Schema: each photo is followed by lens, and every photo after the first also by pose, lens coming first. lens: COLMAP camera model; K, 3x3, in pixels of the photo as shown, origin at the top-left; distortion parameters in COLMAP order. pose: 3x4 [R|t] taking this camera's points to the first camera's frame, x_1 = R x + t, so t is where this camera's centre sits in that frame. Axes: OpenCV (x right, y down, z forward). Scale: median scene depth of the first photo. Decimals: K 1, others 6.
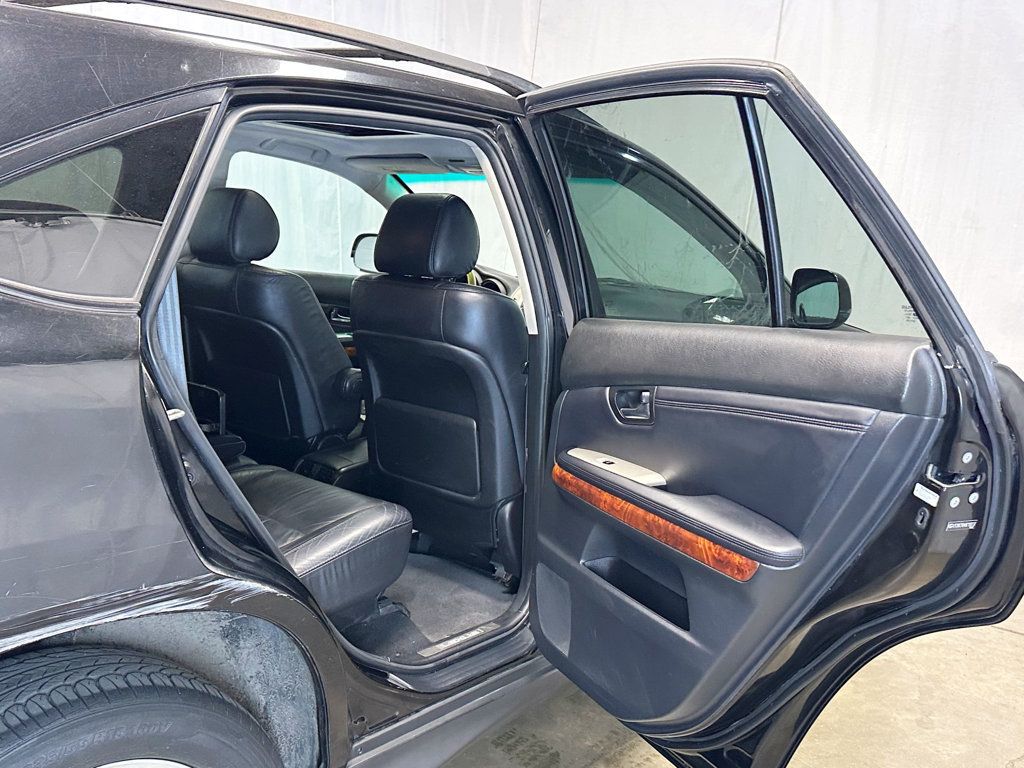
lens RADIAL K [[954.1, 0, 512.0], [0, 954.1, 384.0], [0, 0, 1]] dist [0.148283, -0.304563]
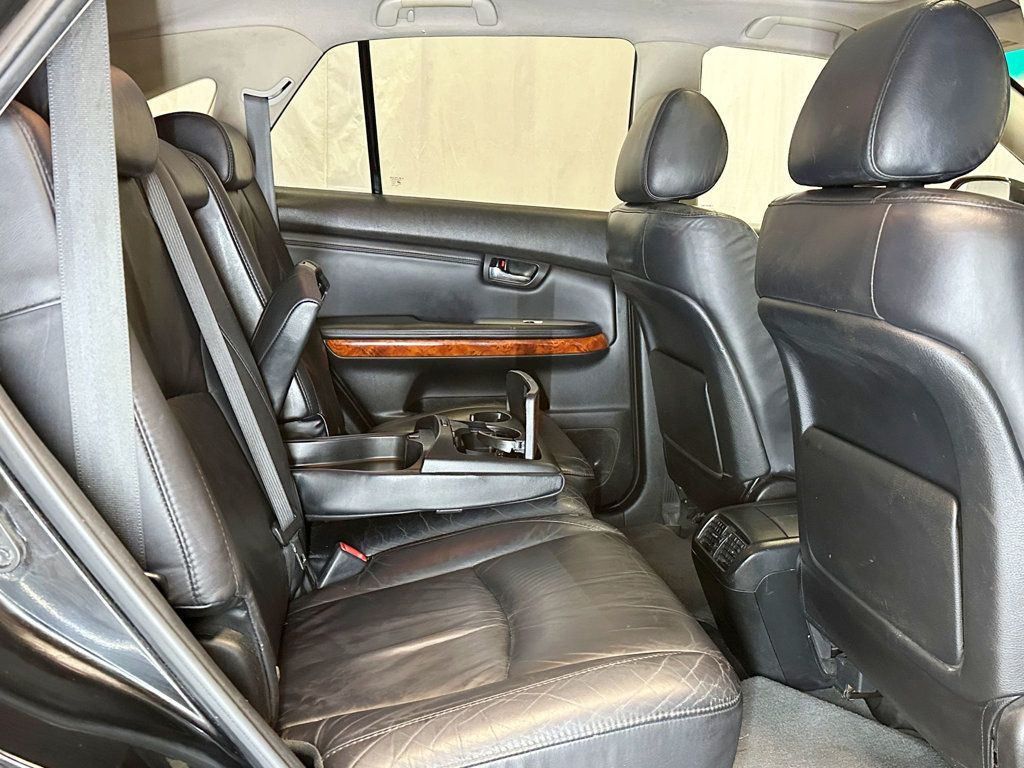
lens RADIAL K [[954.1, 0, 512.0], [0, 954.1, 384.0], [0, 0, 1]] dist [0.148283, -0.304563]
pose [[0.744981, 0.073362, -0.663039, 0.098593], [-0.076152, 0.996790, 0.024727, -0.011307], [0.662724, 0.032071, 0.748176, 0.500114]]
